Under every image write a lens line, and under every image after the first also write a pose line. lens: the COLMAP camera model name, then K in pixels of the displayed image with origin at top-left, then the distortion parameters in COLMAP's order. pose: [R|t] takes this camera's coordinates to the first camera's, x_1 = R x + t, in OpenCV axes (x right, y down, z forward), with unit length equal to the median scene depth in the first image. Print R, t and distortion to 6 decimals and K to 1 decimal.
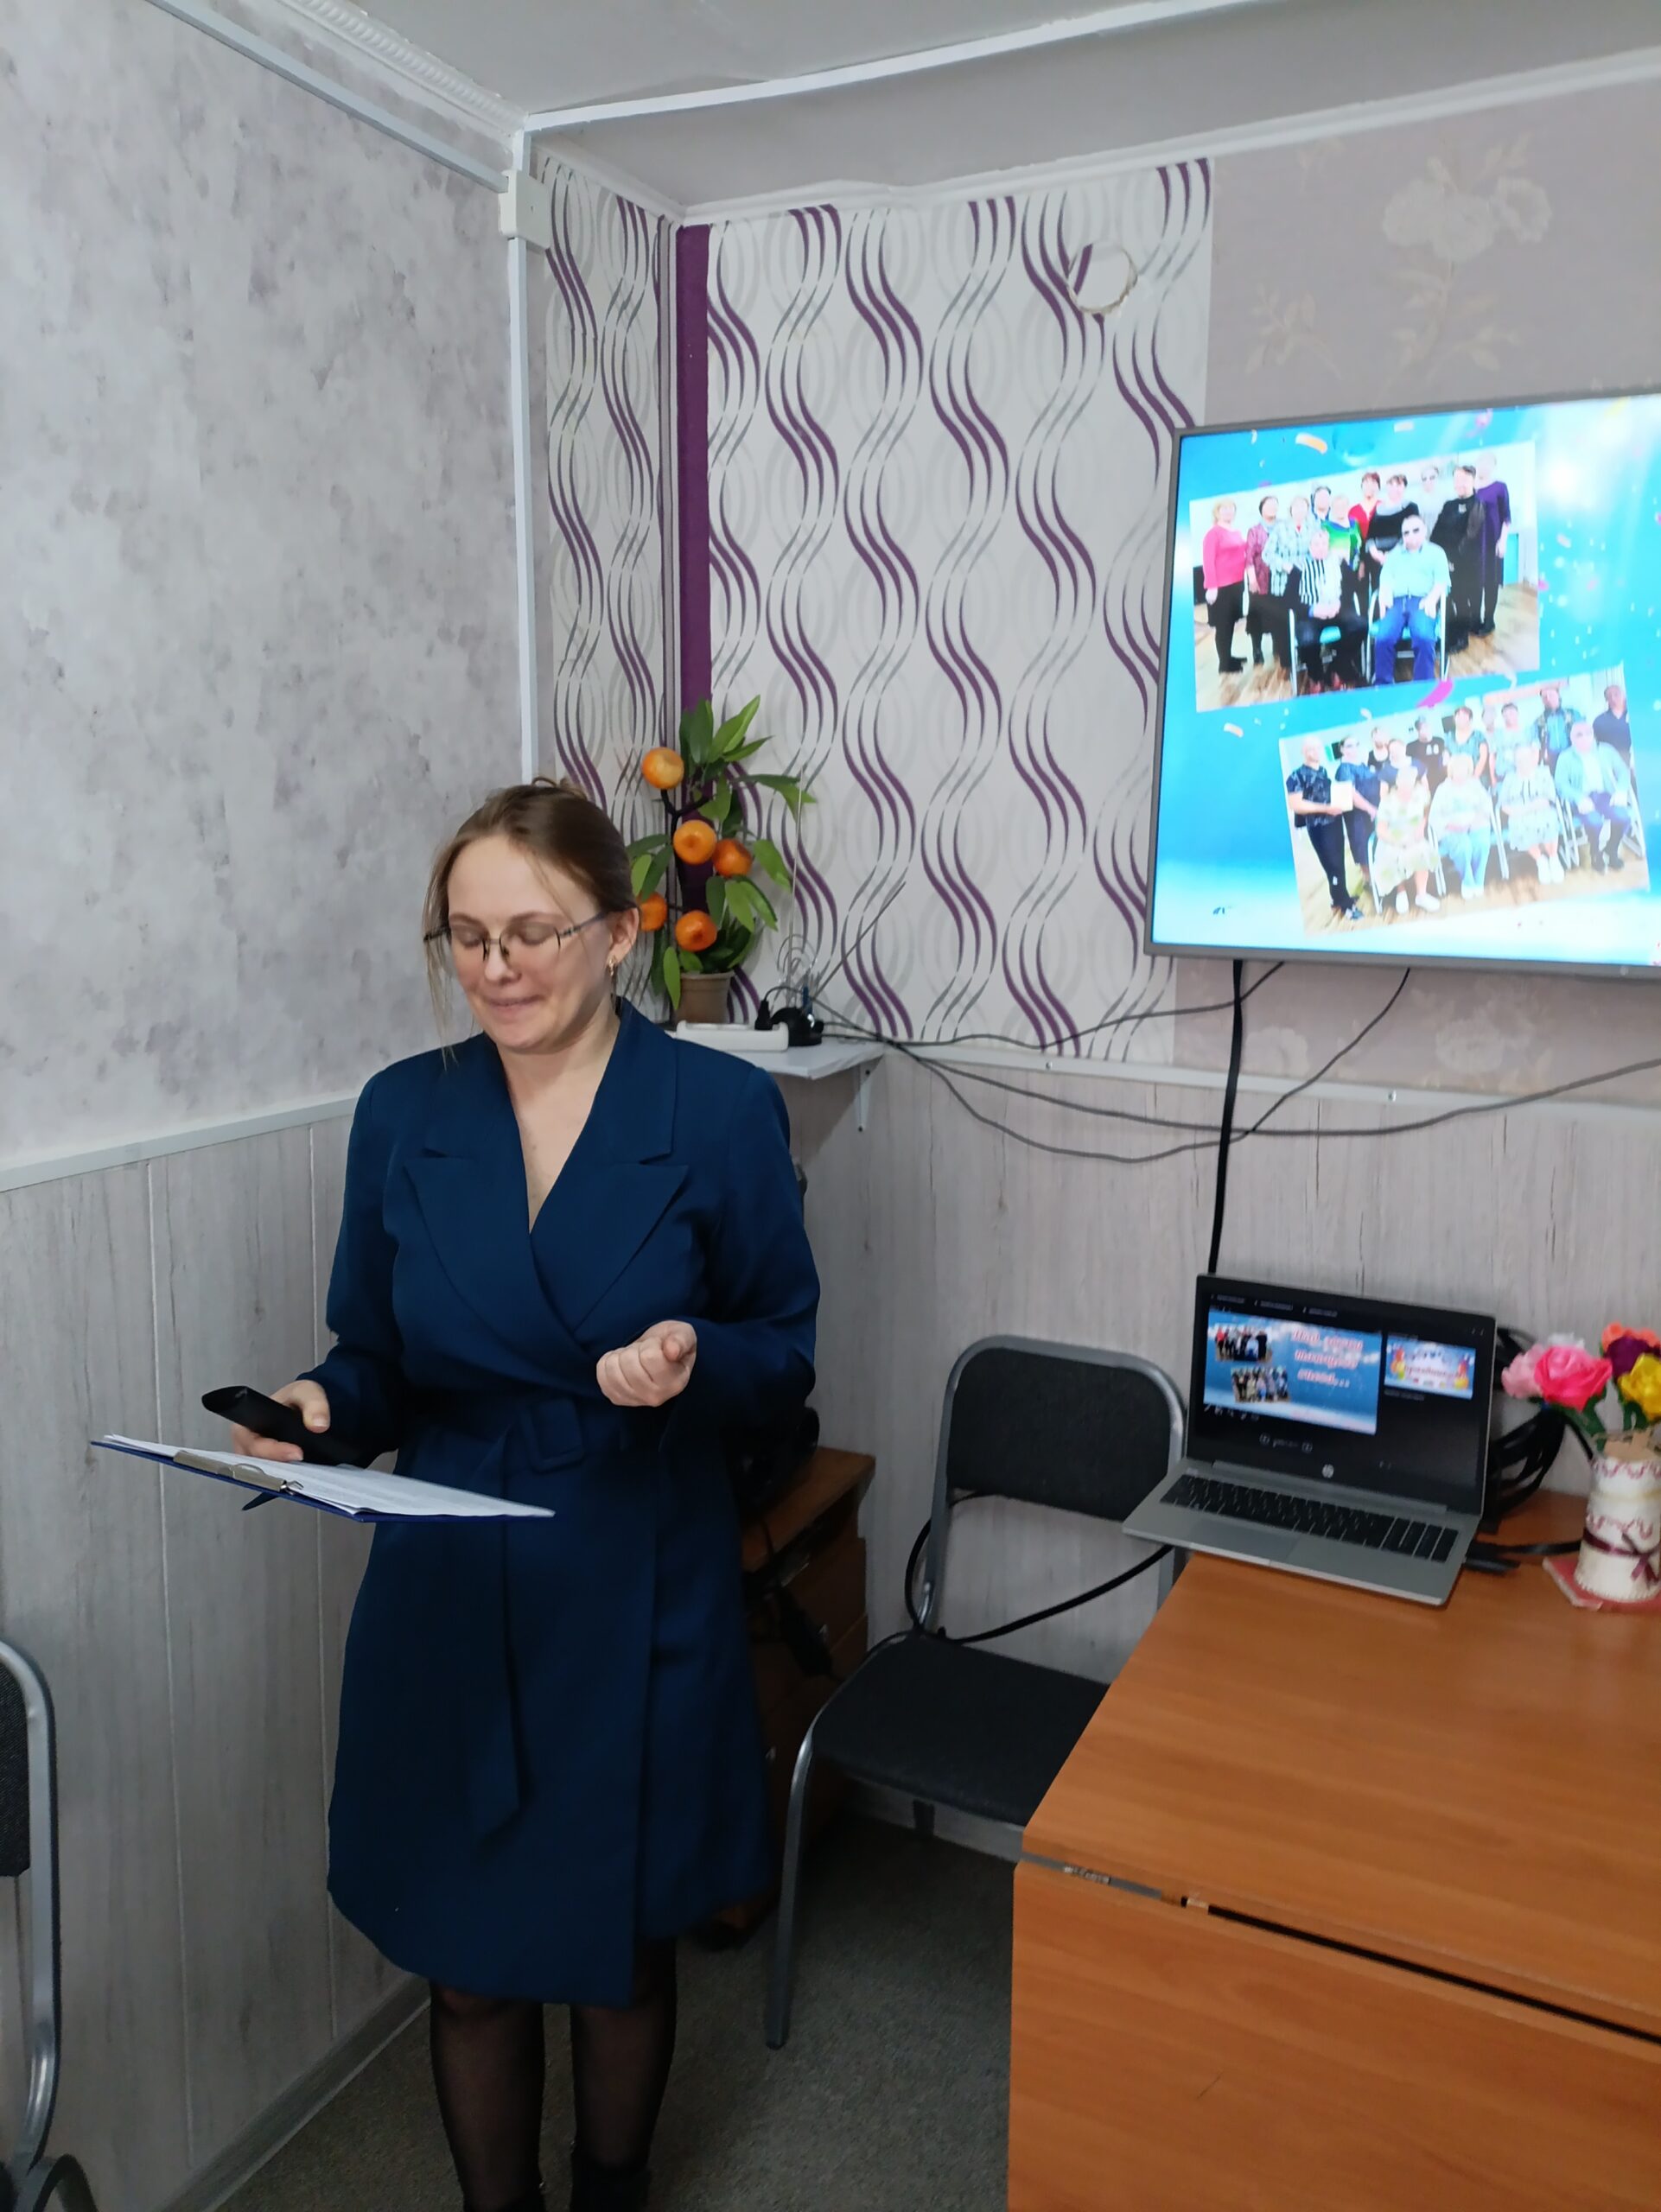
lens RADIAL K [[1646.6, 0, 812.1], [0, 1646.6, 1122.2], [0, 0, 1]] dist [0.022466, -0.040317]
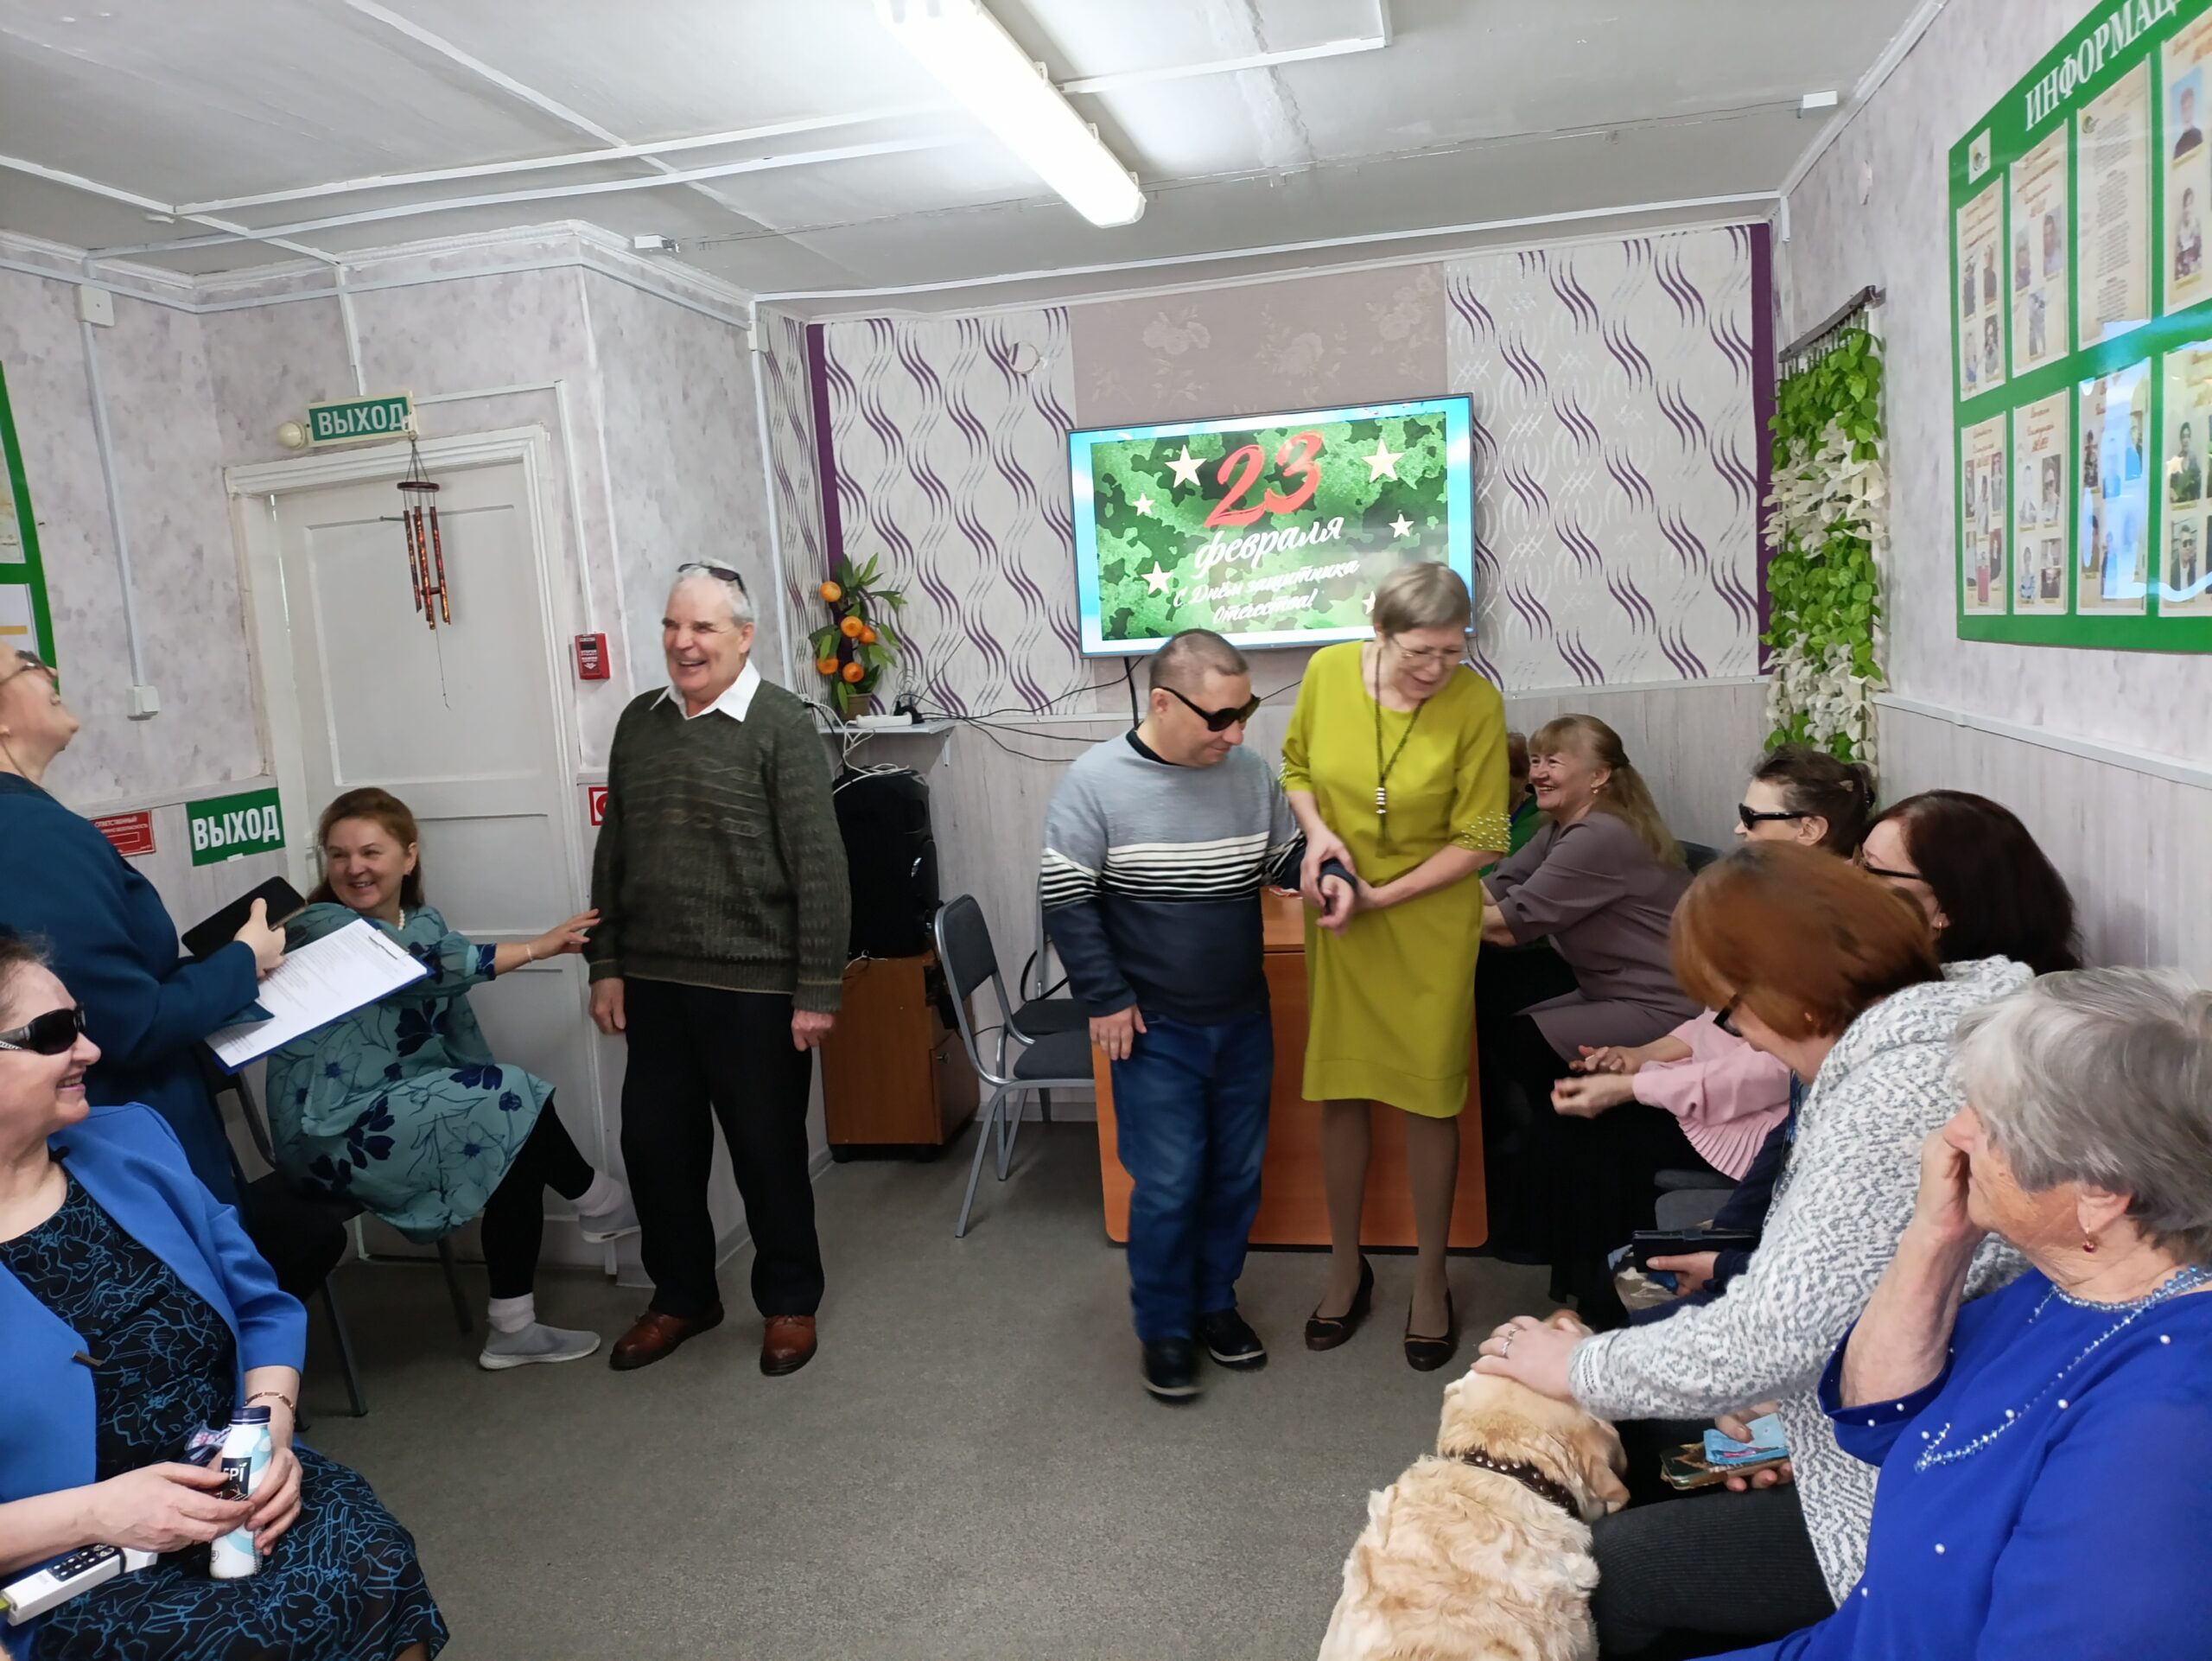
lens RADIAL K [[1646.6, 0, 1076.8], [0, 1646.6, 863.0], [0, 0, 1]] dist [0.022466, -0.040317]
pose [[0.967793, -0.104454, 0.229053, -0.307884], [0.115348, 0.992720, -0.034663, 0.224811], [-0.223765, 0.059968, 0.972797, -1.037924]]
